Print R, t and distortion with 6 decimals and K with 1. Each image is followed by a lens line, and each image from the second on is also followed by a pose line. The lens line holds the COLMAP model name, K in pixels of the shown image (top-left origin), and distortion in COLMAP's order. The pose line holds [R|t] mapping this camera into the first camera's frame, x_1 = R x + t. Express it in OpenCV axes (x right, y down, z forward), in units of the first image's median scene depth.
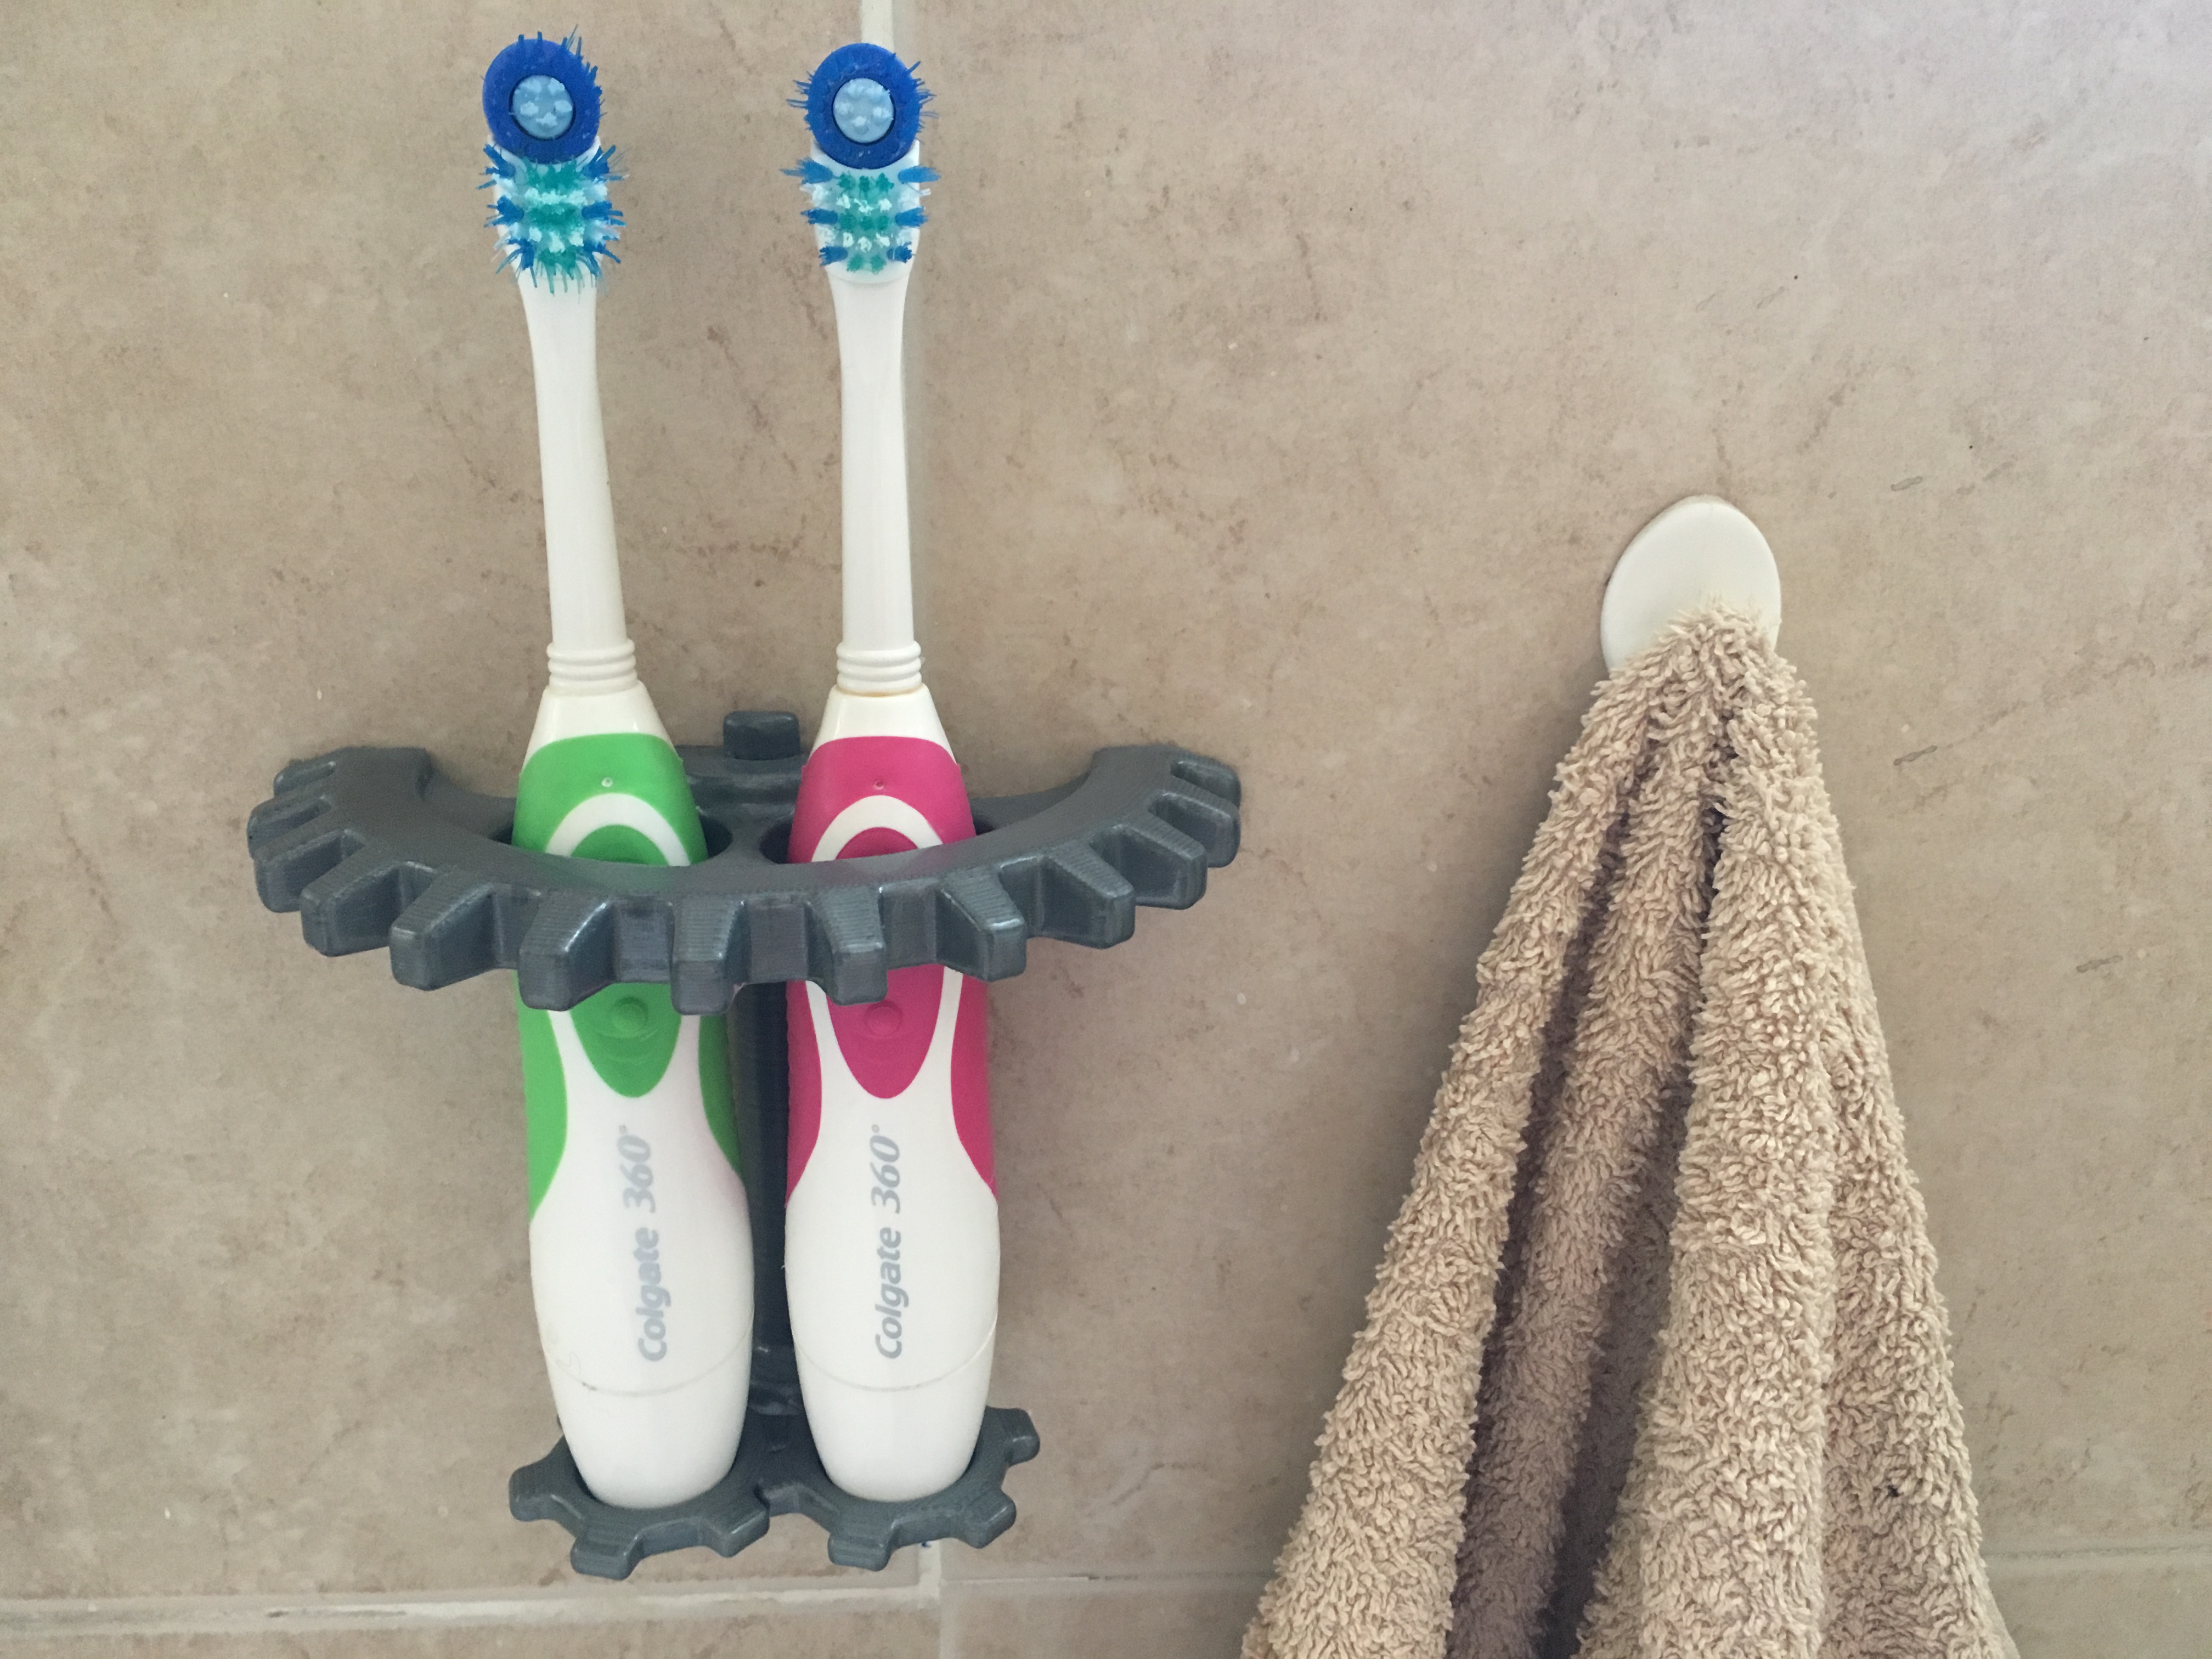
lens RADIAL K [[1944.3, 0, 1088.5], [0, 1944.3, 821.4], [0, 0, 1]] dist [0.072021, -0.136601]
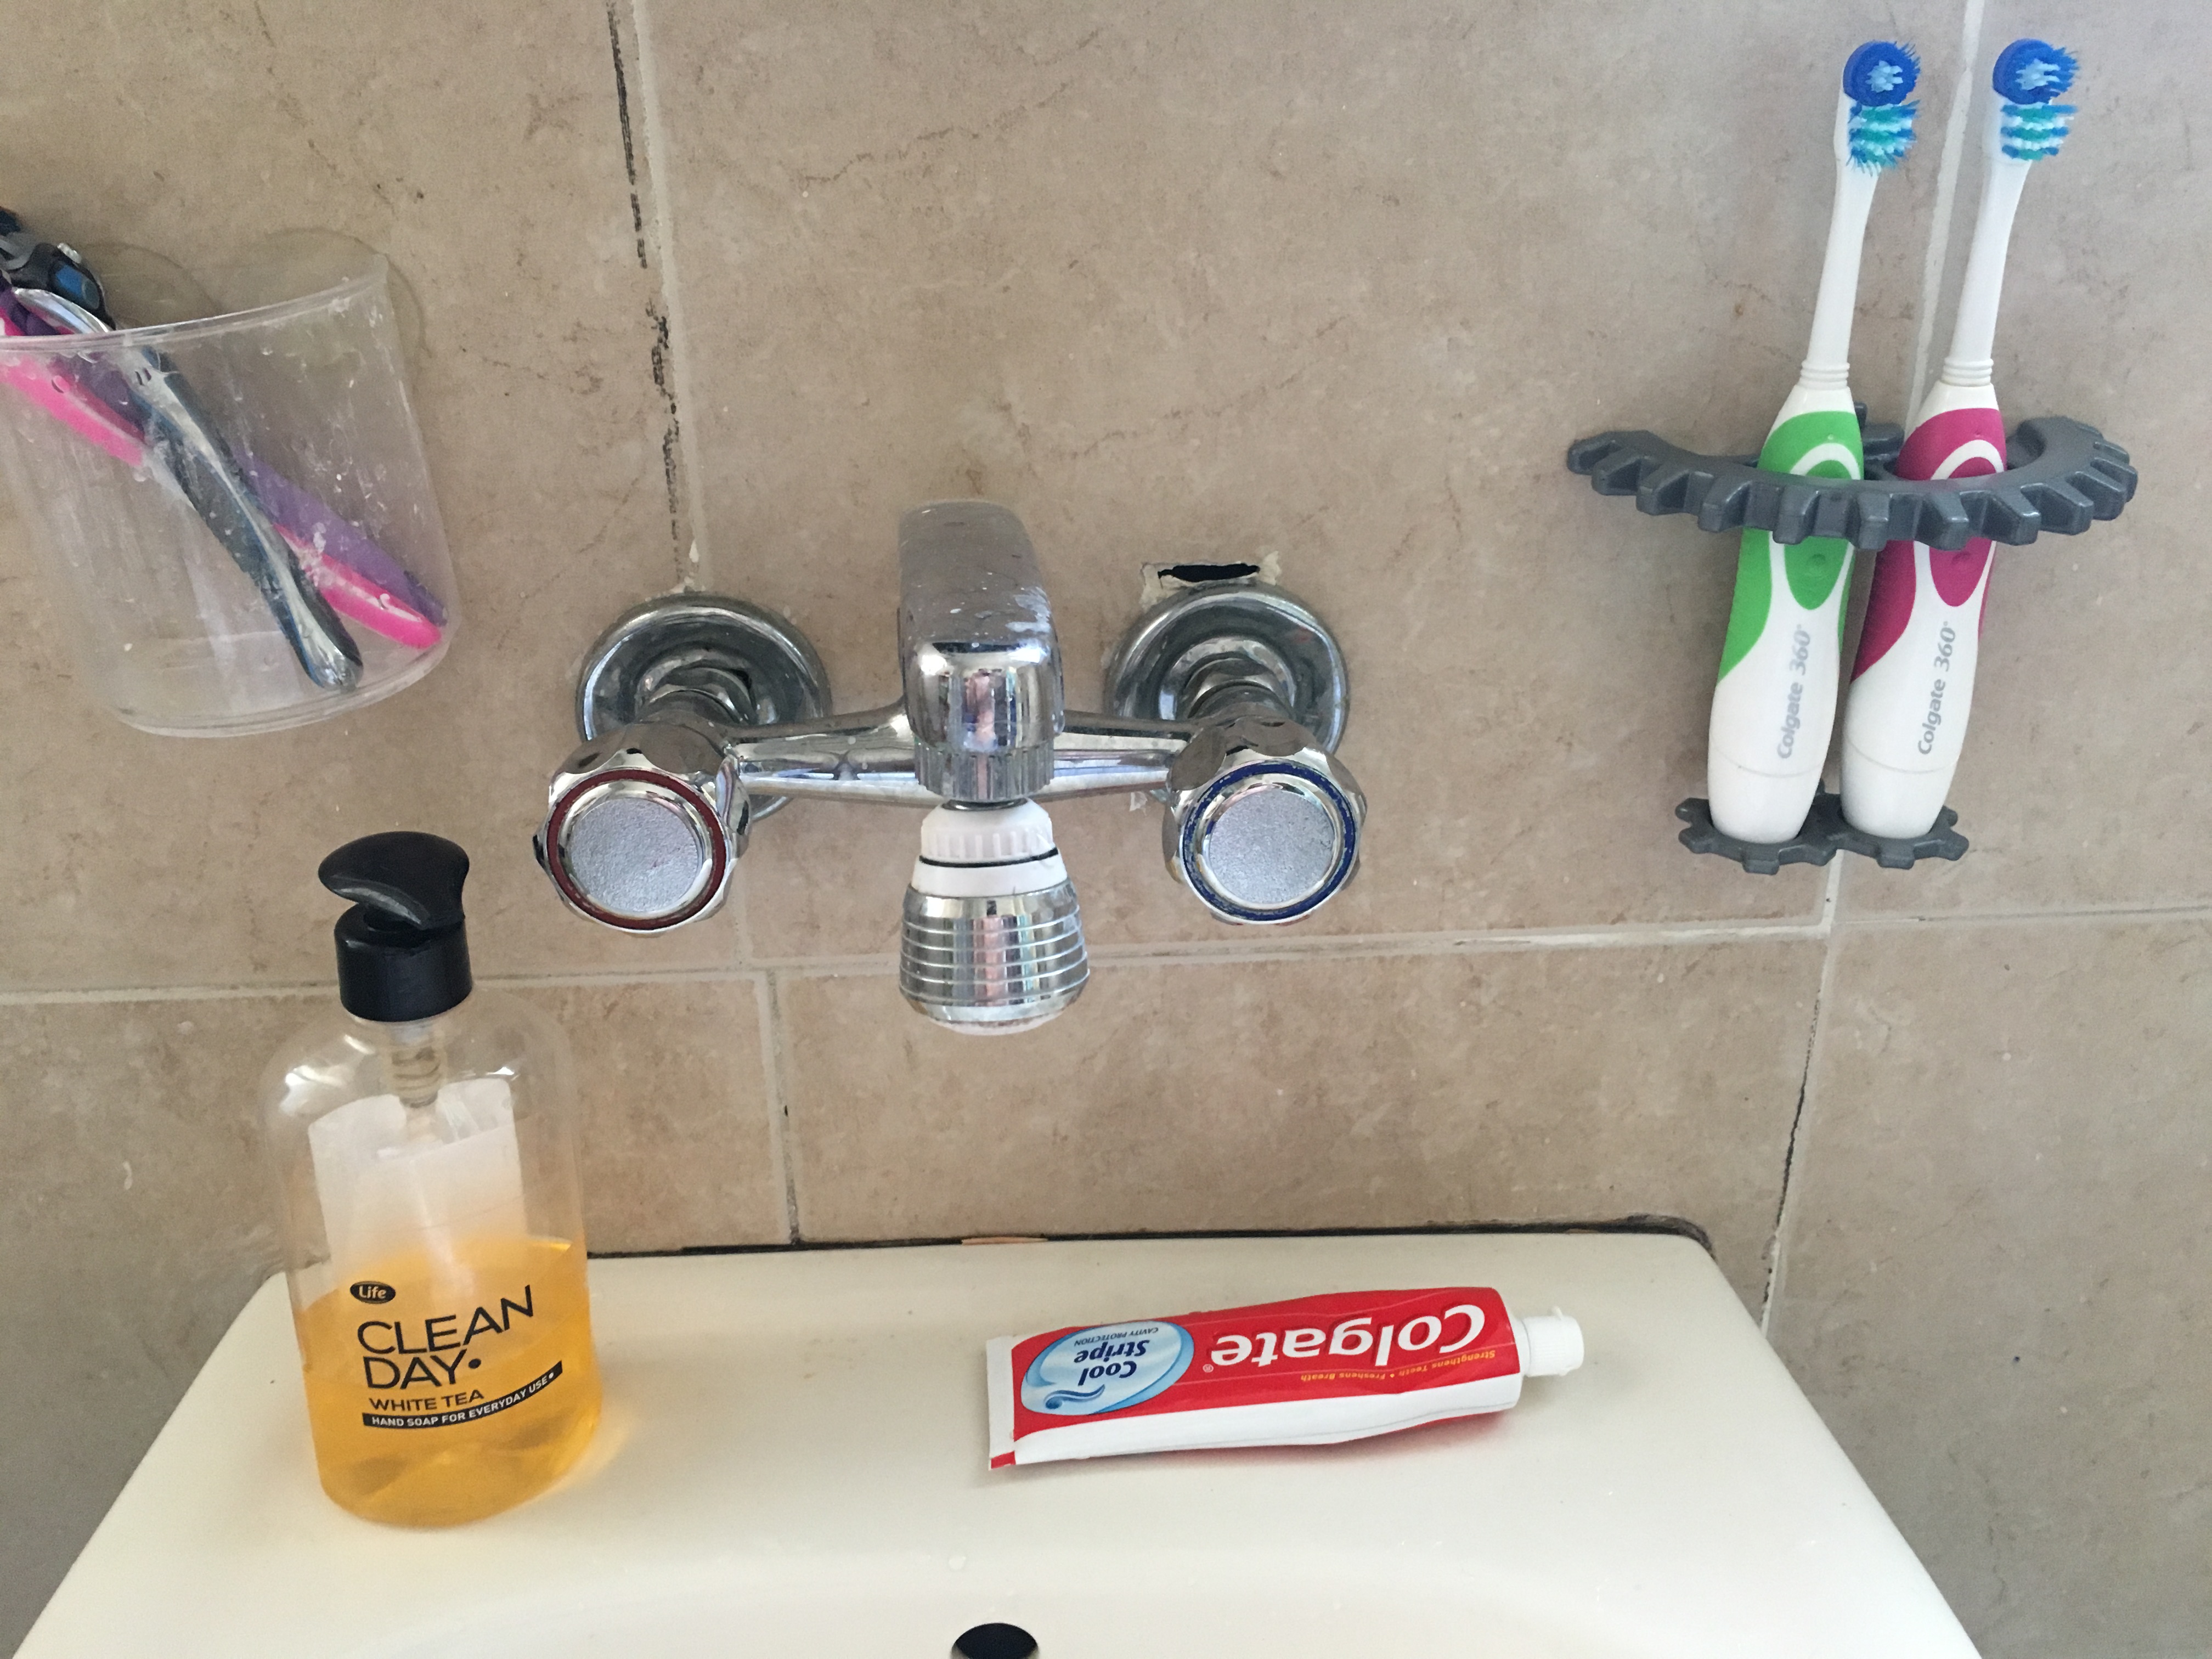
lens RADIAL K [[1872.3, 0, 1111.6], [0, 1872.3, 830.3], [0, 0, 1]] dist [0.077138, -0.114224]
pose [[0.999653, -0.021212, -0.015646, -0.822720], [0.023106, 0.990858, 0.132918, 0.085222], [0.012684, -0.133234, 0.991003, -0.780528]]
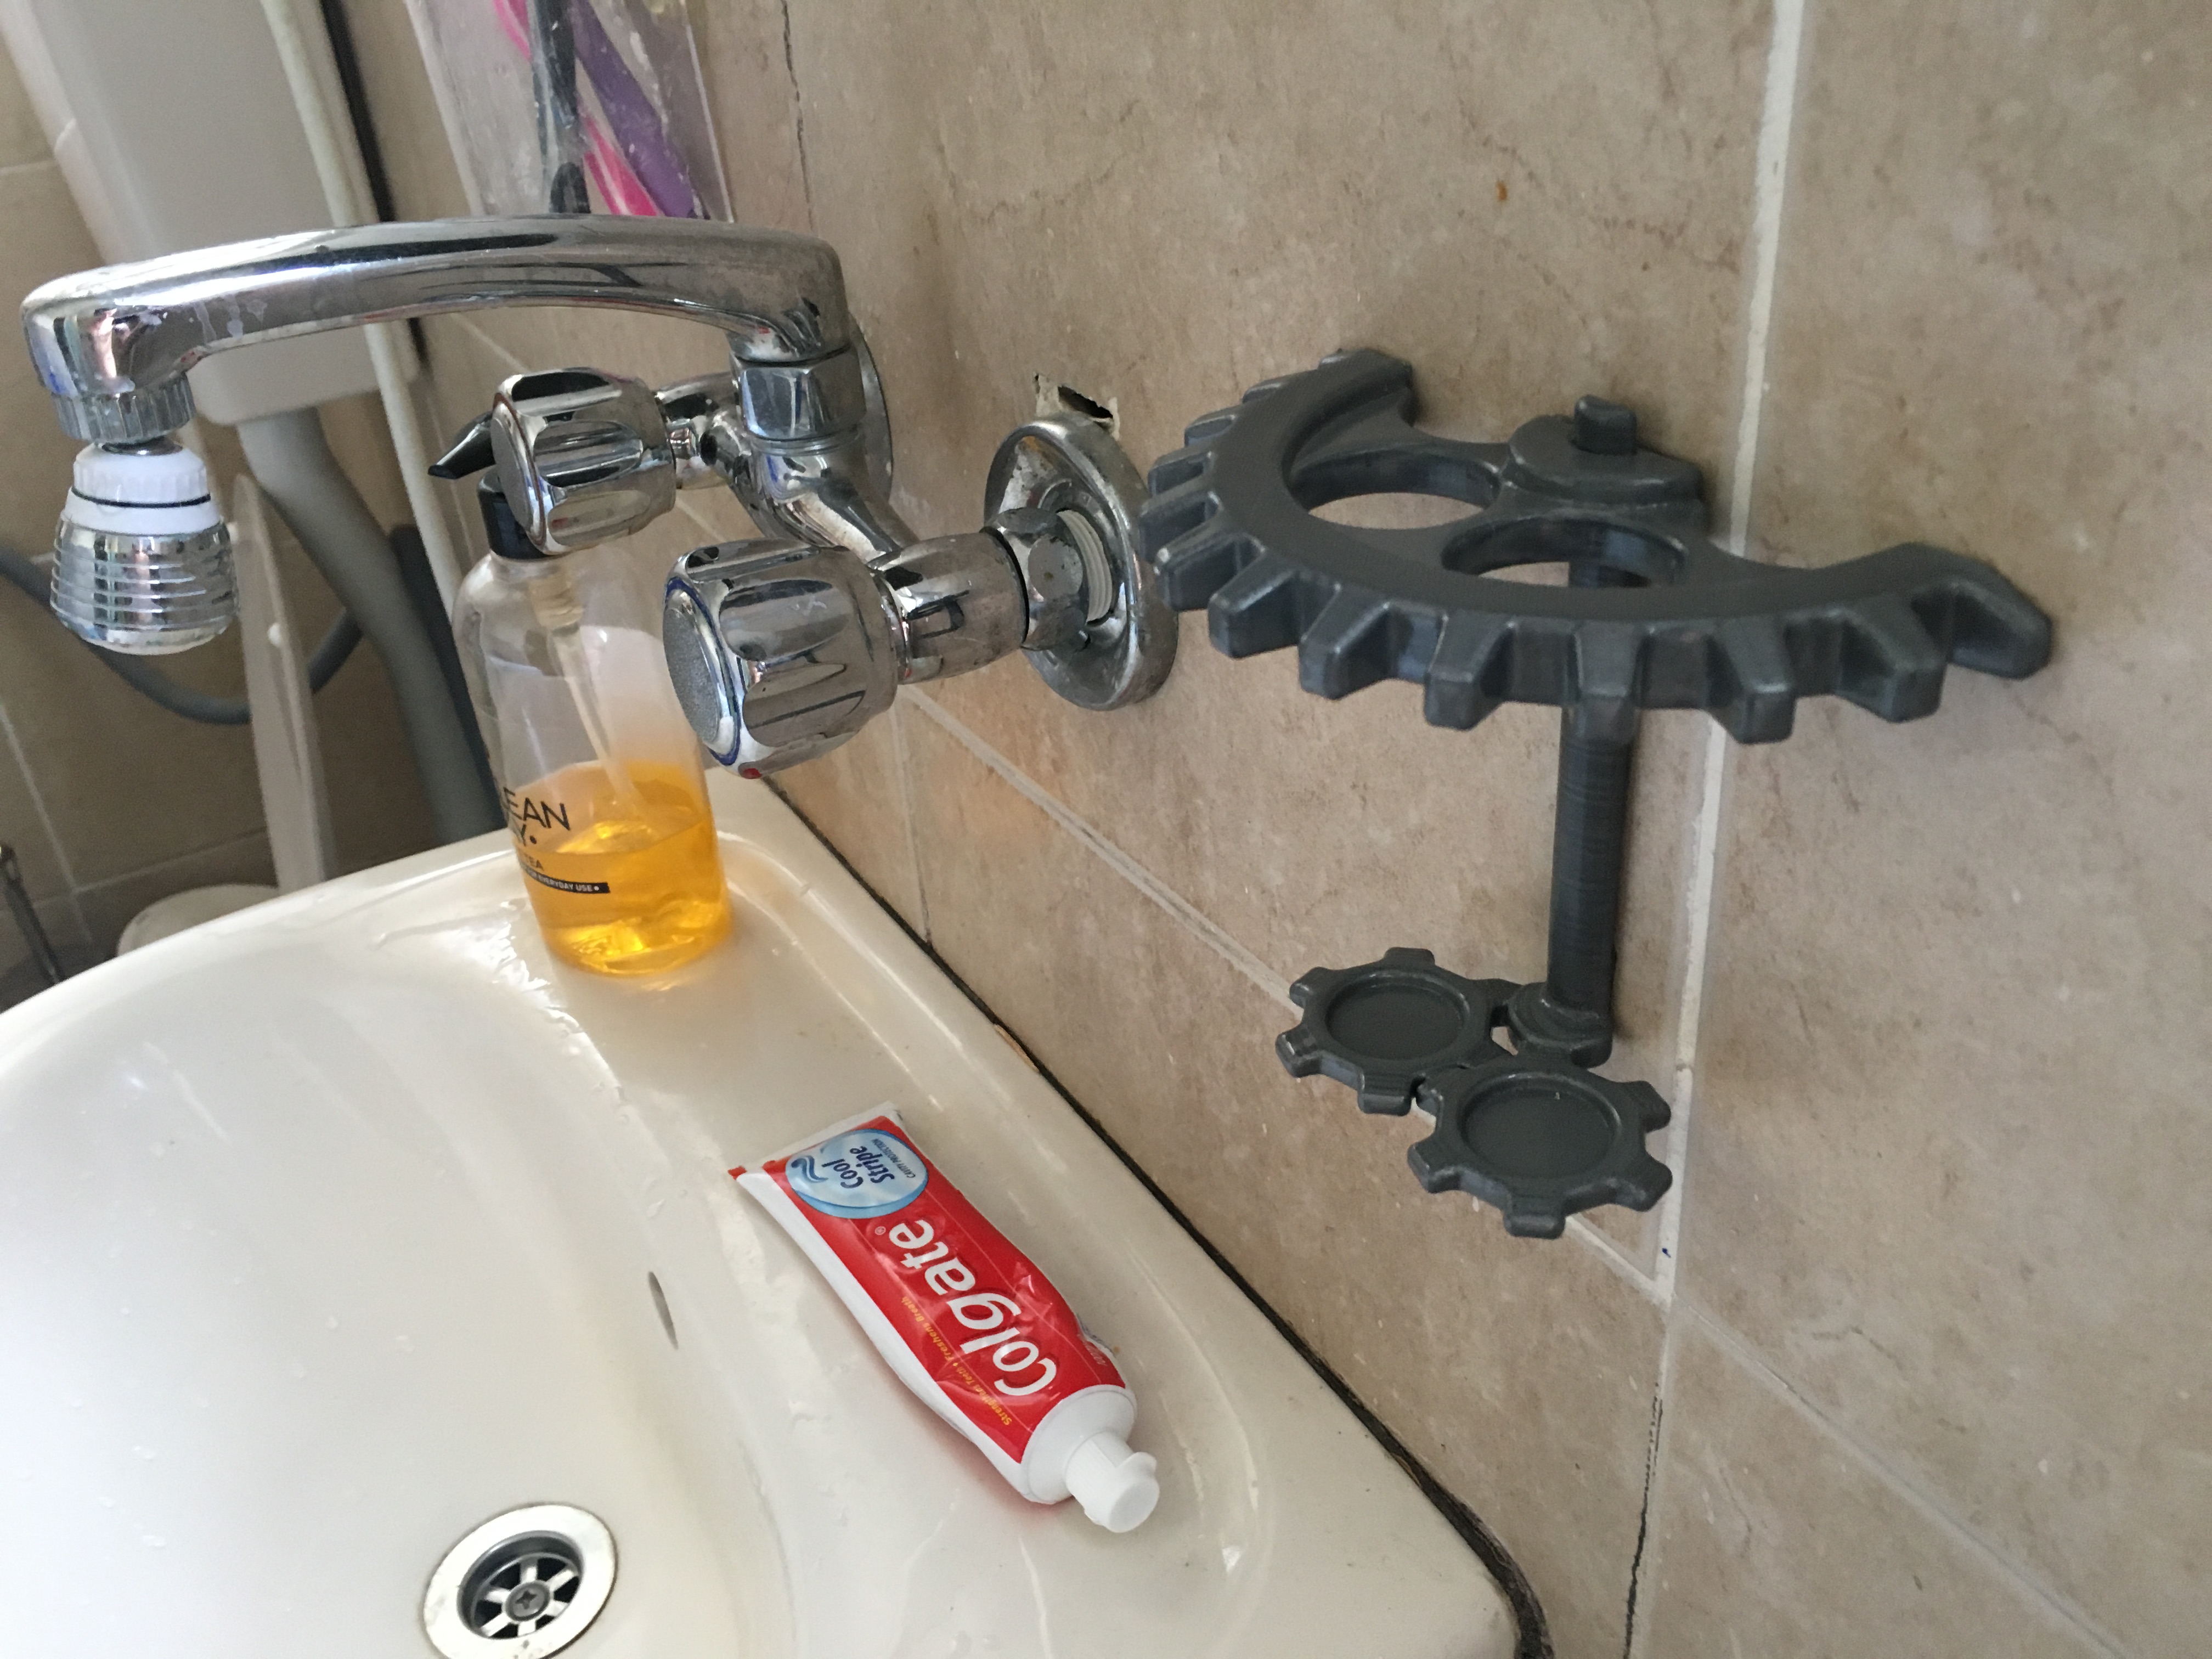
lens RADIAL K [[1872.3, 0, 1111.6], [0, 1872.3, 830.3], [0, 0, 1]] dist [0.077138, -0.114224]
pose [[0.468997, 0.417551, -0.778263, 0.543898], [-0.207966, 0.908618, 0.362164, -0.152103], [0.858366, -0.008001, 0.512976, 0.296263]]
